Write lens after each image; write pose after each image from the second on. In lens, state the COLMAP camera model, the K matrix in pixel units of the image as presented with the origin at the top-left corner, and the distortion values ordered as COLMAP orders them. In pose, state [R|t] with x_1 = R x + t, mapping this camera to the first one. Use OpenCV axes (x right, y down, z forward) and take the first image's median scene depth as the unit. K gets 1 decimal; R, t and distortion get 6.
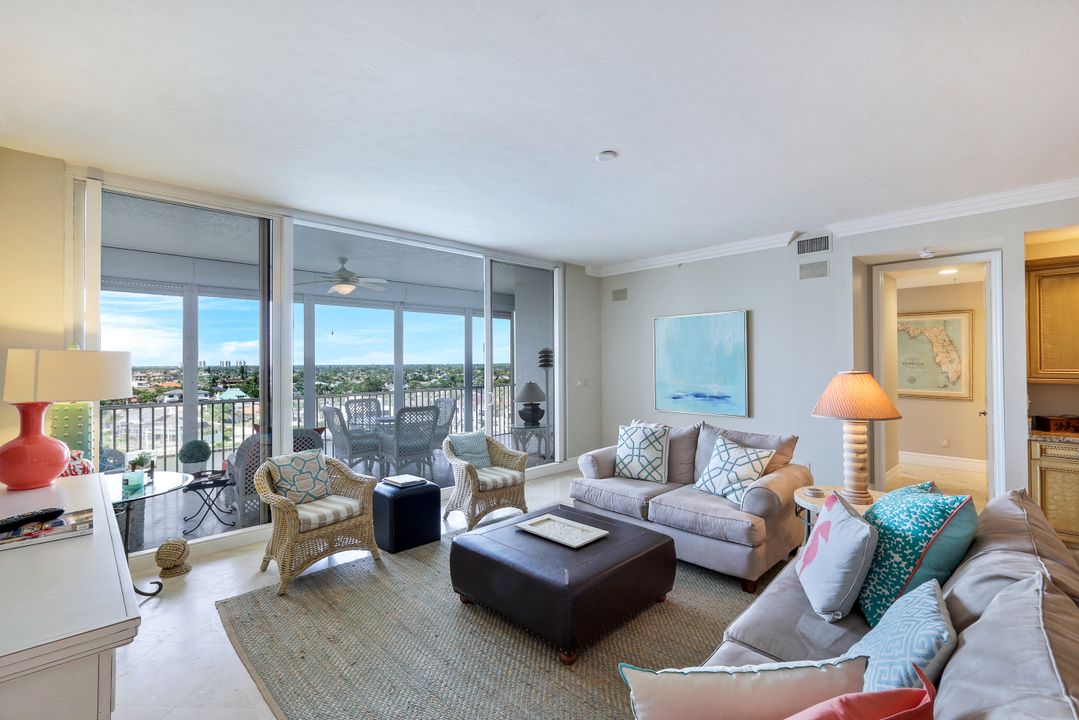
lens RADIAL K [[477.8, 0, 532.4], [0, 477.8, 357.7], [0, 0, 1]] dist [0.009632, 0.000005]
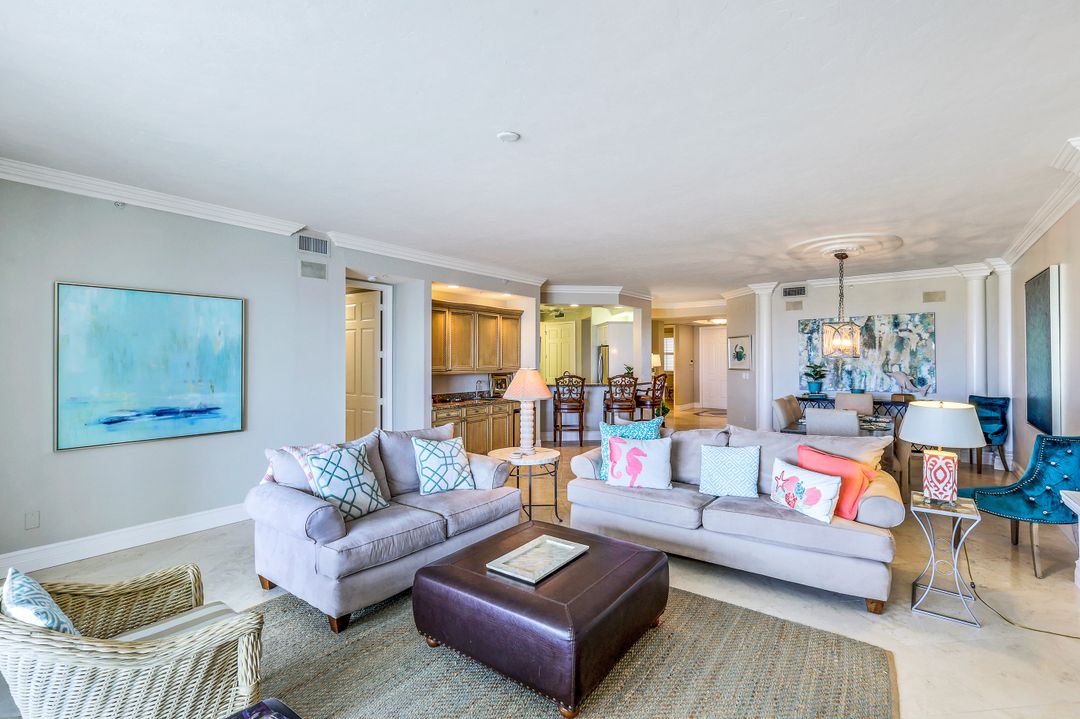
lens RADIAL K [[478.3, 0, 541.6], [0, 478.3, 358.7], [0, 0, 1]] dist [0.009632, 0.000005]
pose [[-0.166753, 0.010500, 0.985943, -0.423453], [-0.004034, 0.999928, -0.011331, 0.009934], [-0.985990, -0.005867, -0.166698, 0.623481]]
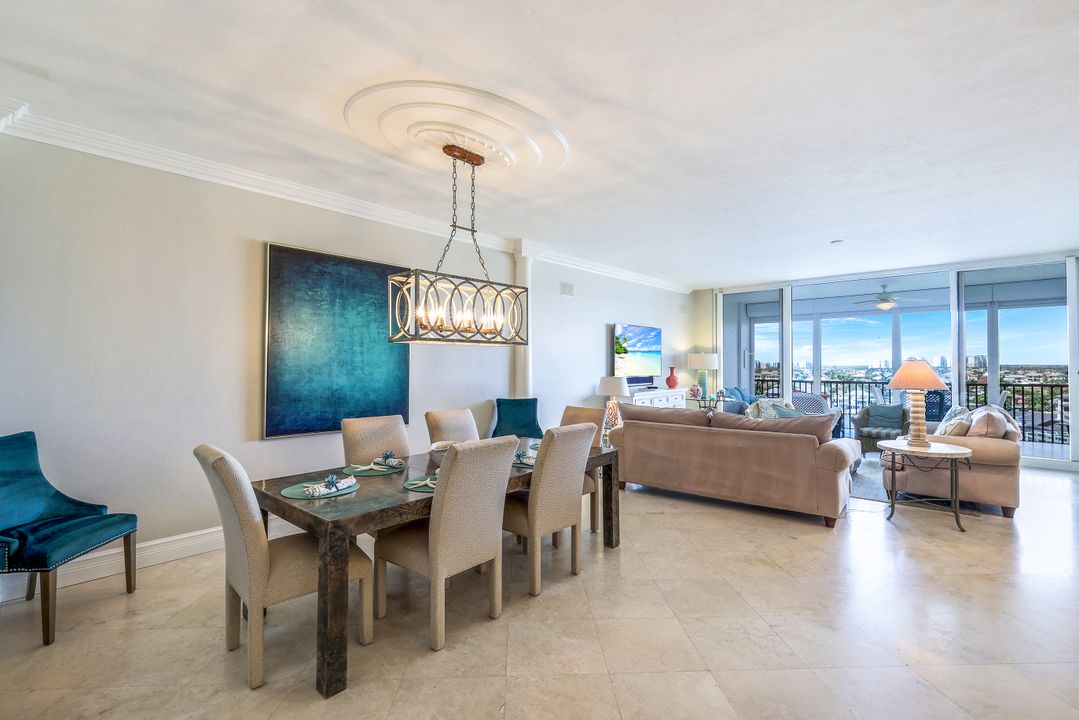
lens RADIAL K [[477.8, 0, 542.4], [0, 477.8, 358.9], [0, 0, 1]] dist [0.009632, 0.000005]
pose [[0.072911, -0.001777, -0.997337, 1.049492], [0.006564, 0.999978, -0.001302, 0.012346], [0.997317, -0.006452, 0.072921, -0.145296]]
